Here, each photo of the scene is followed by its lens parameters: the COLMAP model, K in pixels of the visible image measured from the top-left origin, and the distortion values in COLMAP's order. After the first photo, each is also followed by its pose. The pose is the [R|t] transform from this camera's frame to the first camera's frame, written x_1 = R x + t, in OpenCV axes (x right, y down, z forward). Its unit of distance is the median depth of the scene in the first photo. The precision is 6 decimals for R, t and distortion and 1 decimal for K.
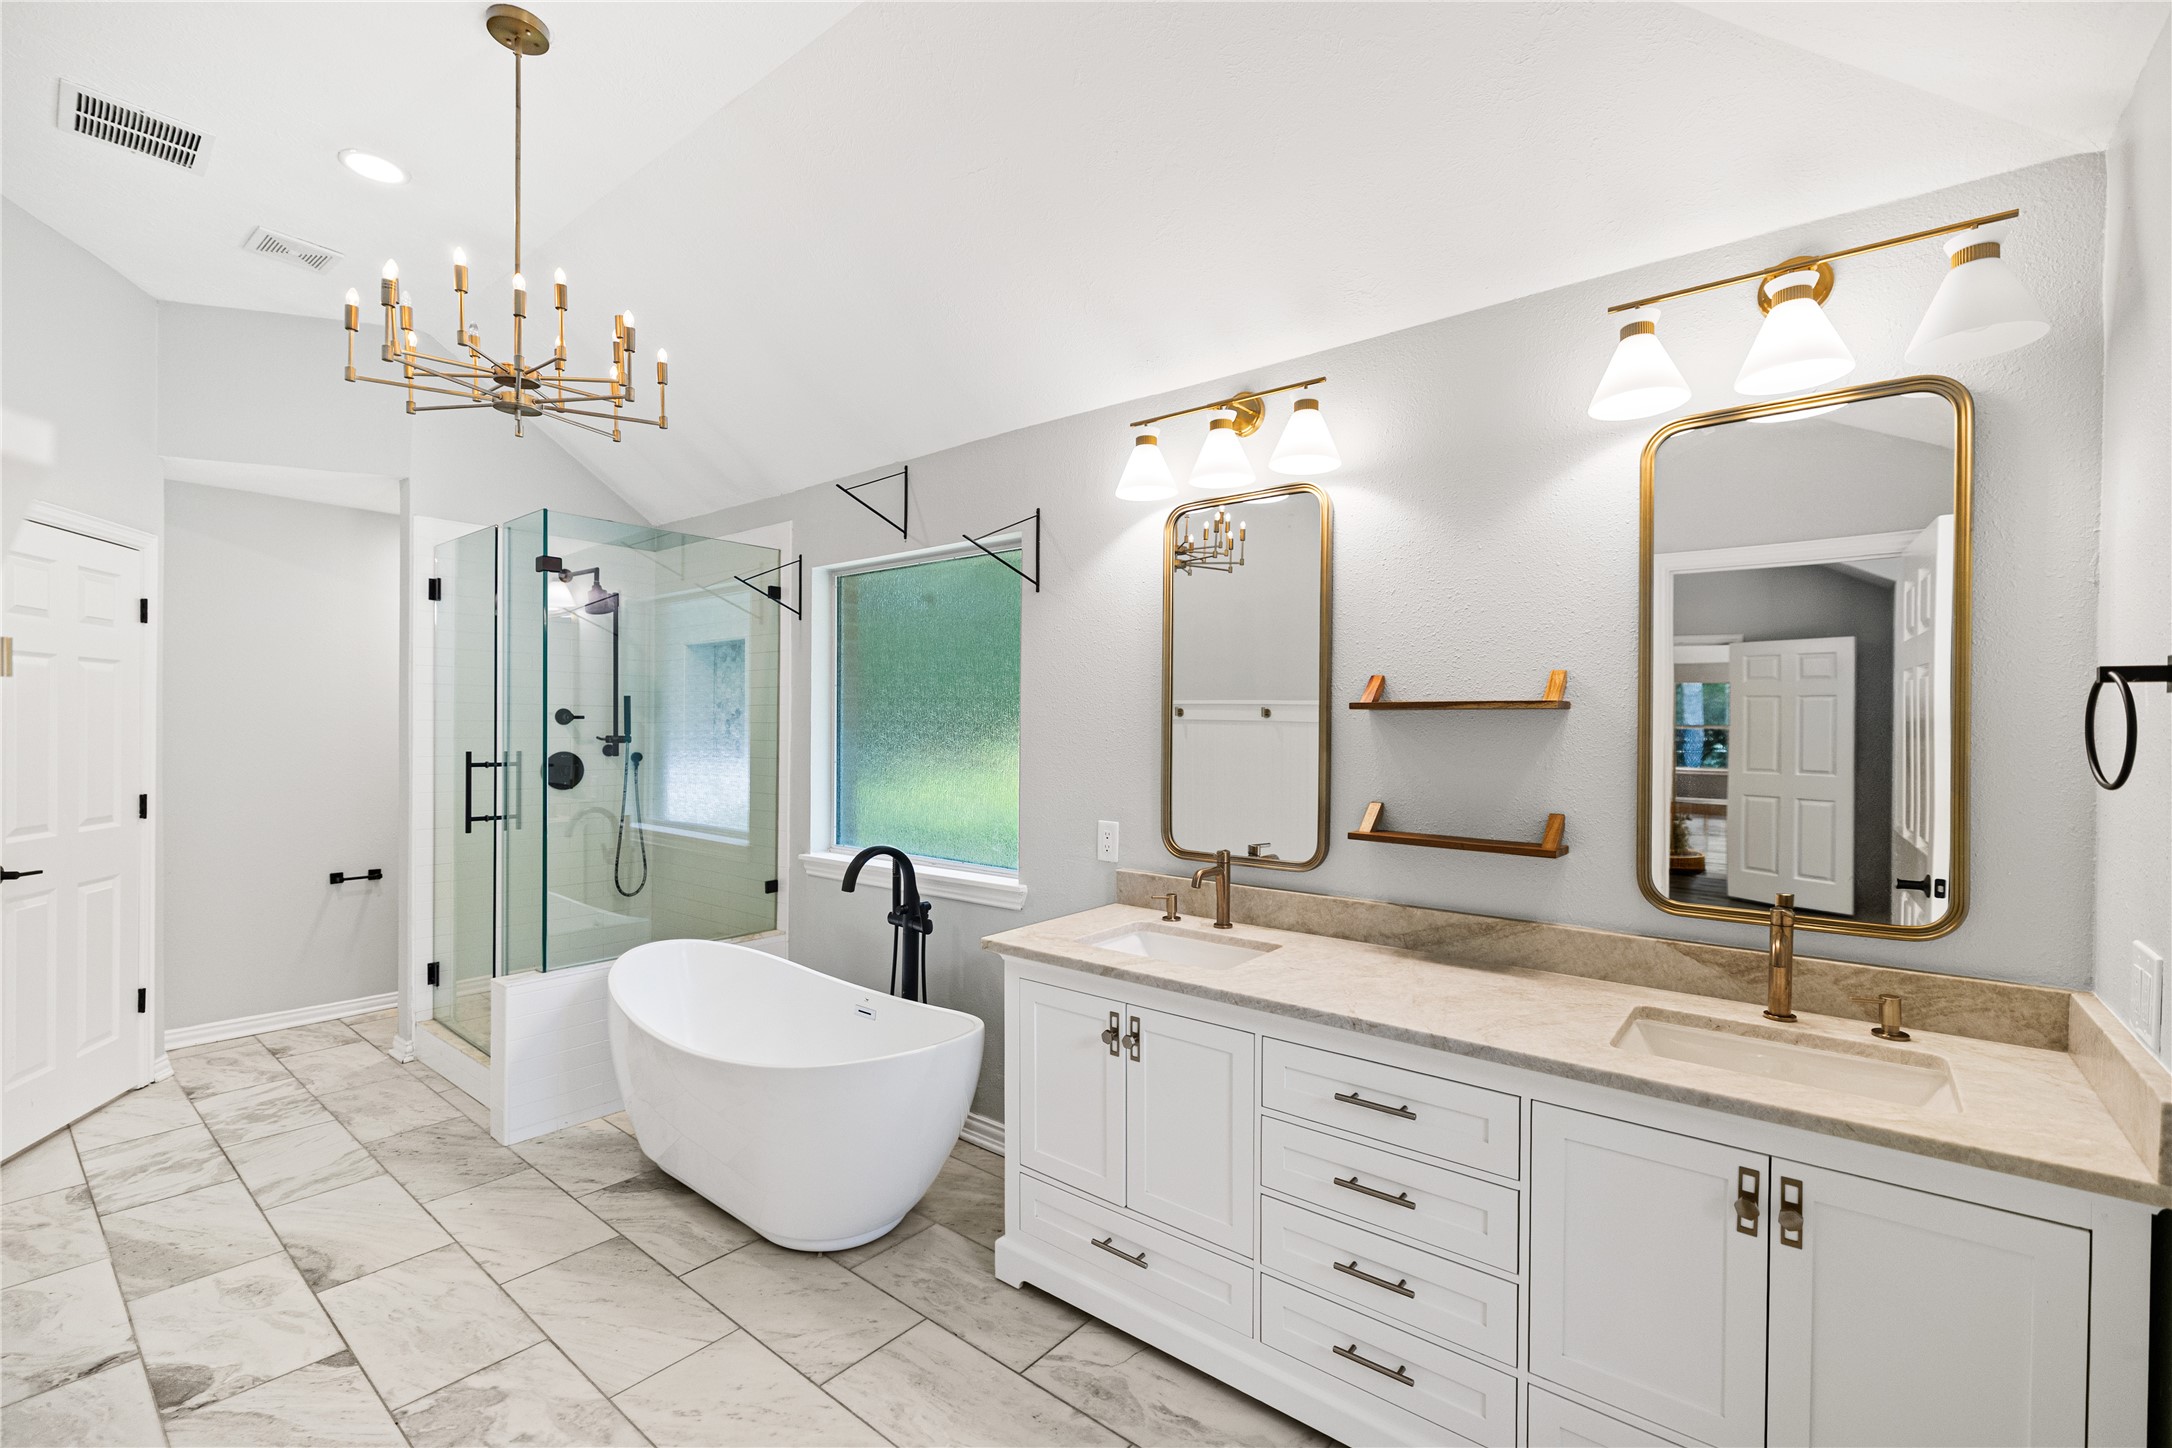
lens RADIAL K [[944.4, 0, 1047.7], [0, 944.4, 719.9], [0, 0, 1]] dist [0.000229, 0.000018]
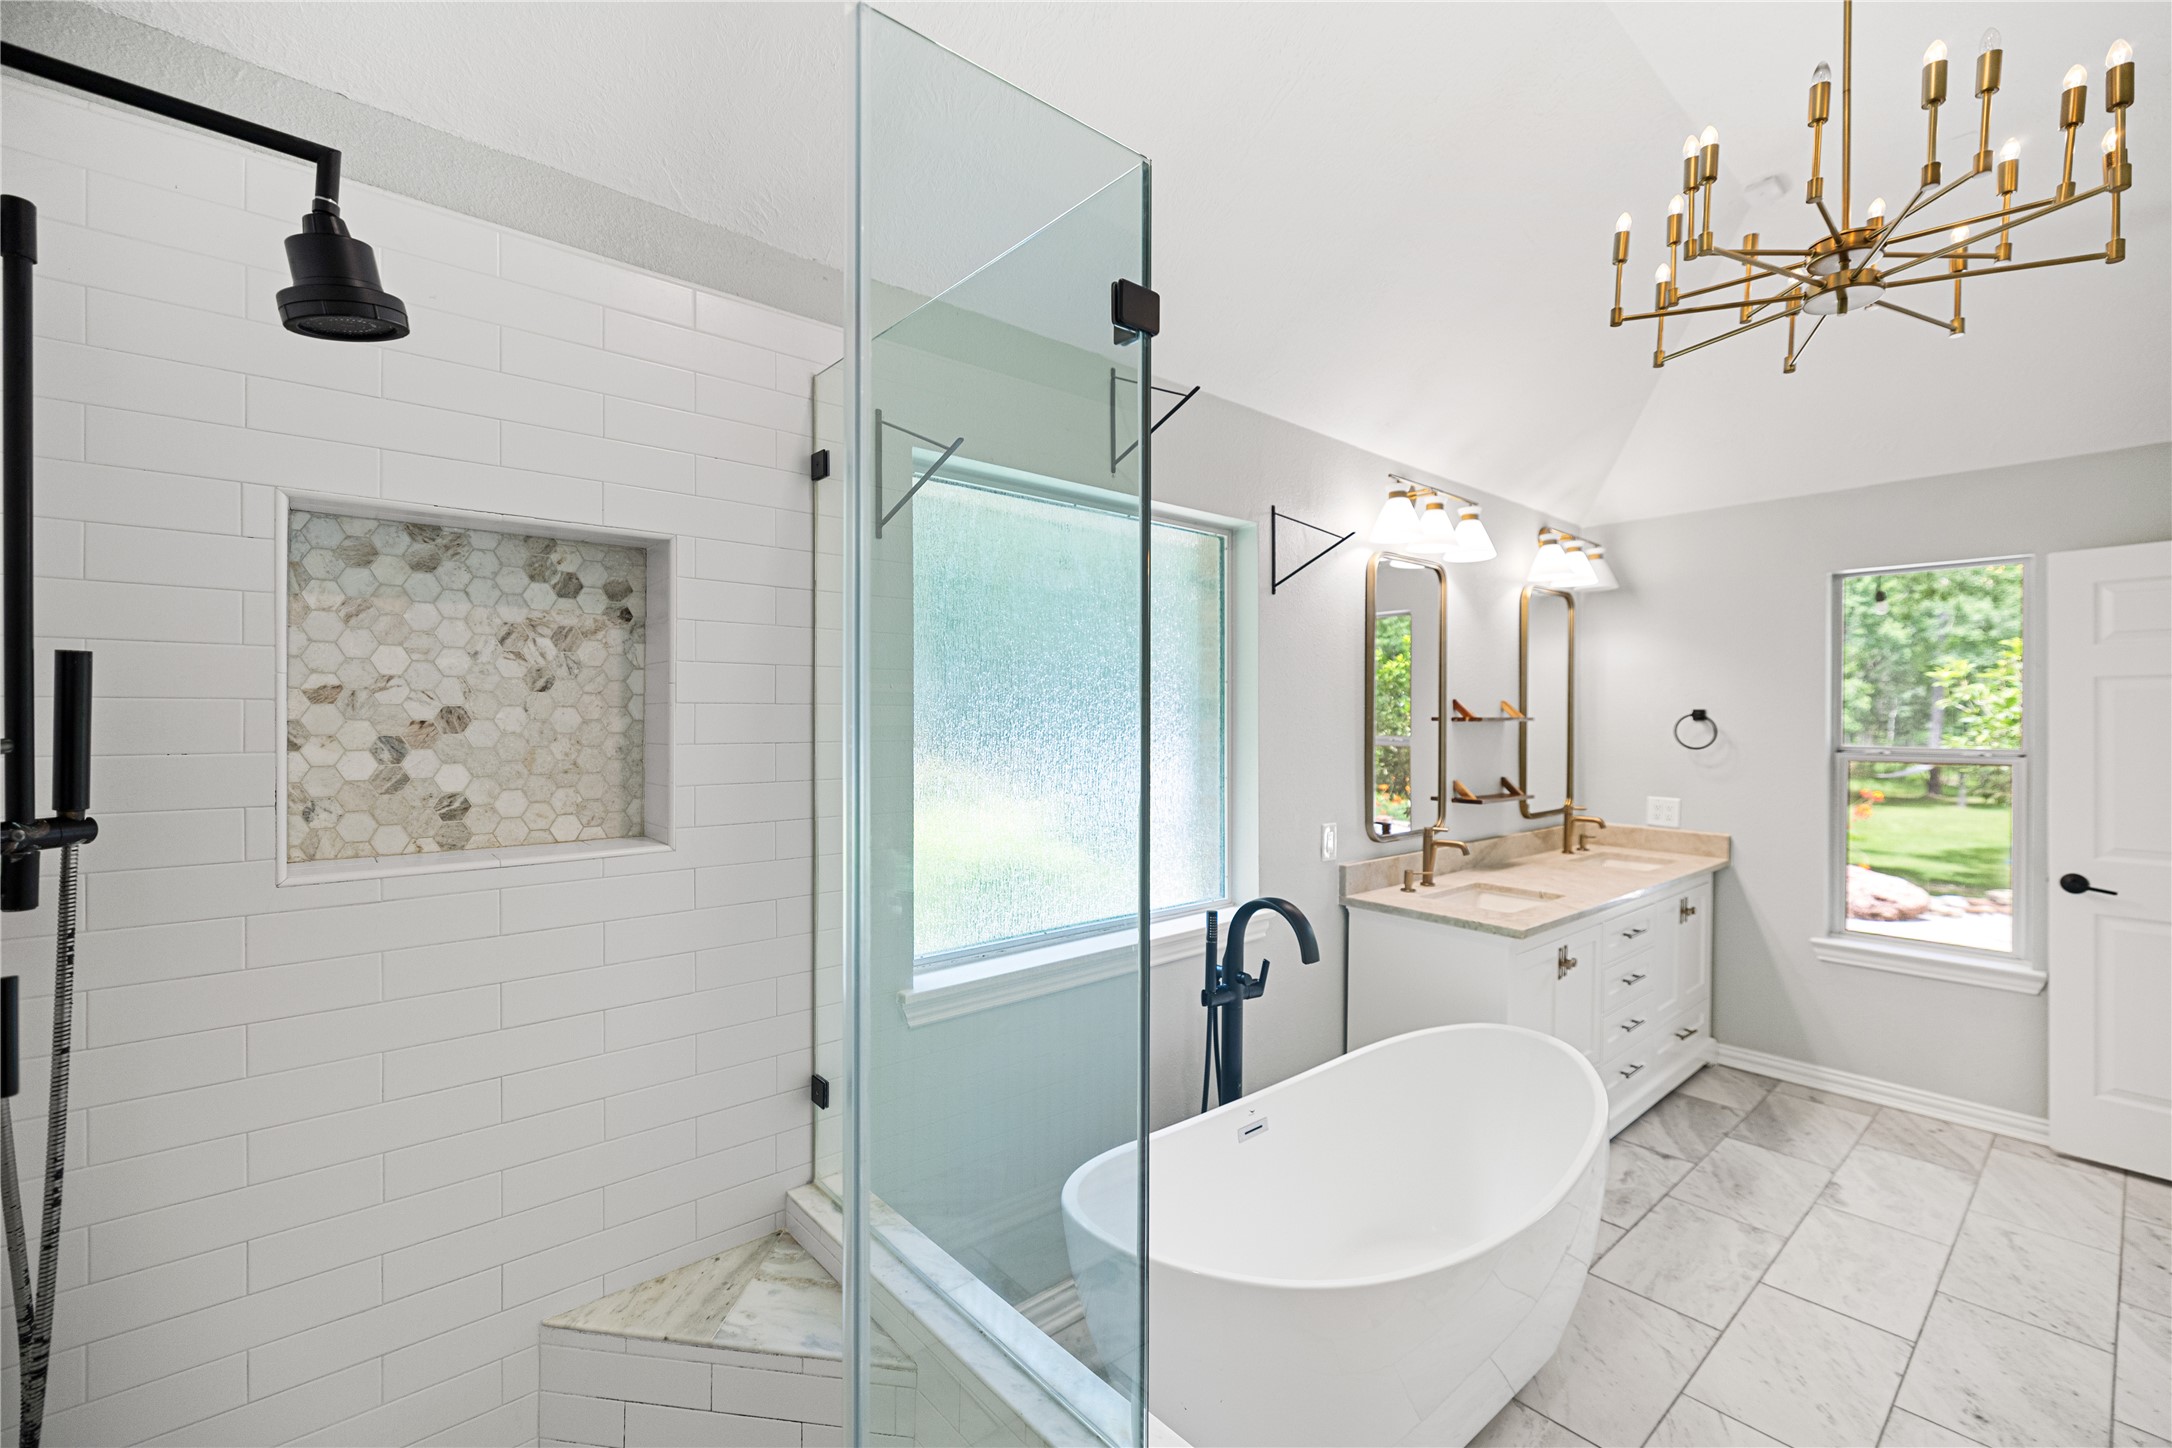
lens RADIAL K [[925.8, 0, 1086.0], [0, 925.8, 724.0], [0, 0, 1]] dist [0.001213, 0.000127]
pose [[0.150117, -0.009690, 0.988621, -0.640432], [0.001578, 0.999953, 0.009561, -0.008711], [-0.988667, 0.000125, 0.150125, 0.708940]]
